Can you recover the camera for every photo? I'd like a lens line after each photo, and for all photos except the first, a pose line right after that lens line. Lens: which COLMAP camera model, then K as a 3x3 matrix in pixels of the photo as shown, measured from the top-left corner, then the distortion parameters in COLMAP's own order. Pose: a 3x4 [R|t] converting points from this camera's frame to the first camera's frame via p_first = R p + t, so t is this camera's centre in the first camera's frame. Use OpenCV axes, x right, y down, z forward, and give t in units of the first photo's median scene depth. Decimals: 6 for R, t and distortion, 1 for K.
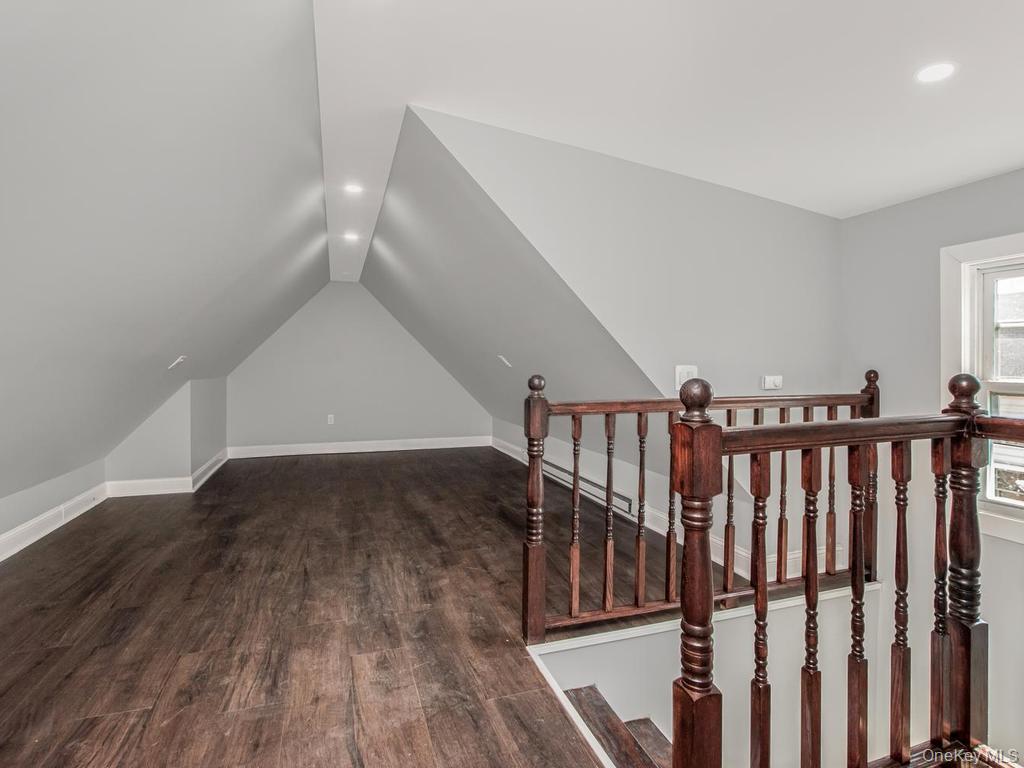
lens RADIAL K [[521.0, 0, 524.6], [0, 521.0, 385.2], [0, 0, 1]] dist [-0.002209, -0.000893]
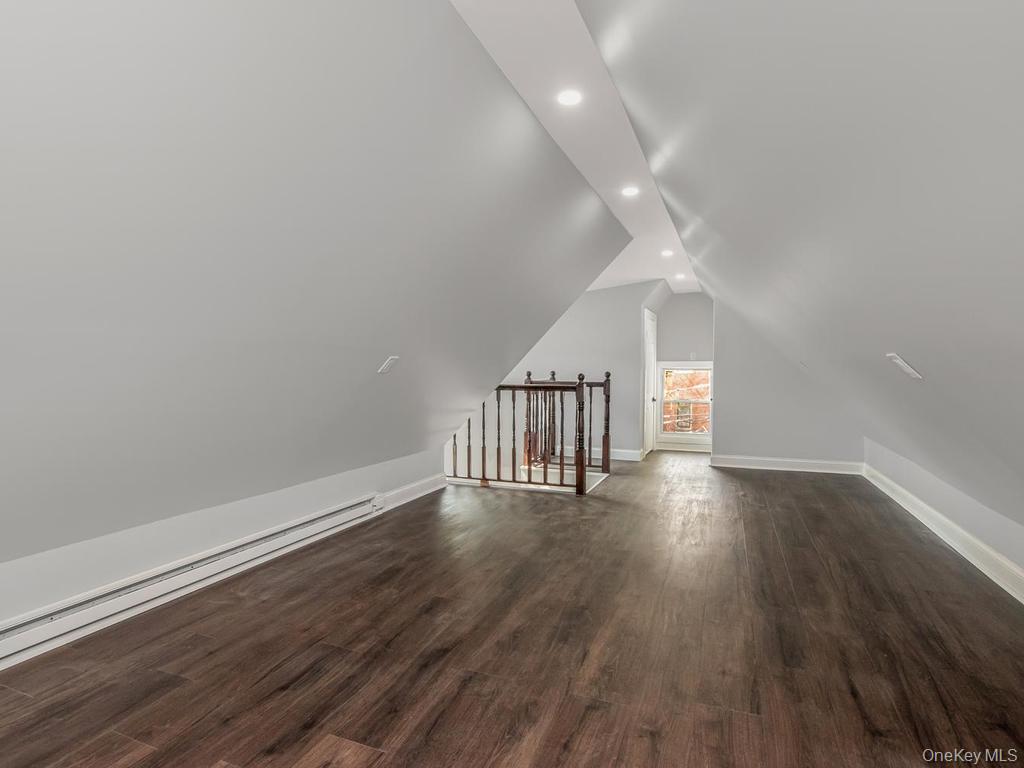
lens RADIAL K [[521.0, 0, 524.6], [0, 521.0, 385.2], [0, 0, 1]] dist [-0.002209, -0.000893]
pose [[-0.750097, -0.034809, 0.660411, -0.959552], [0.015803, 0.997385, 0.070518, -0.088184], [-0.661139, 0.063332, -0.747586, 2.149785]]
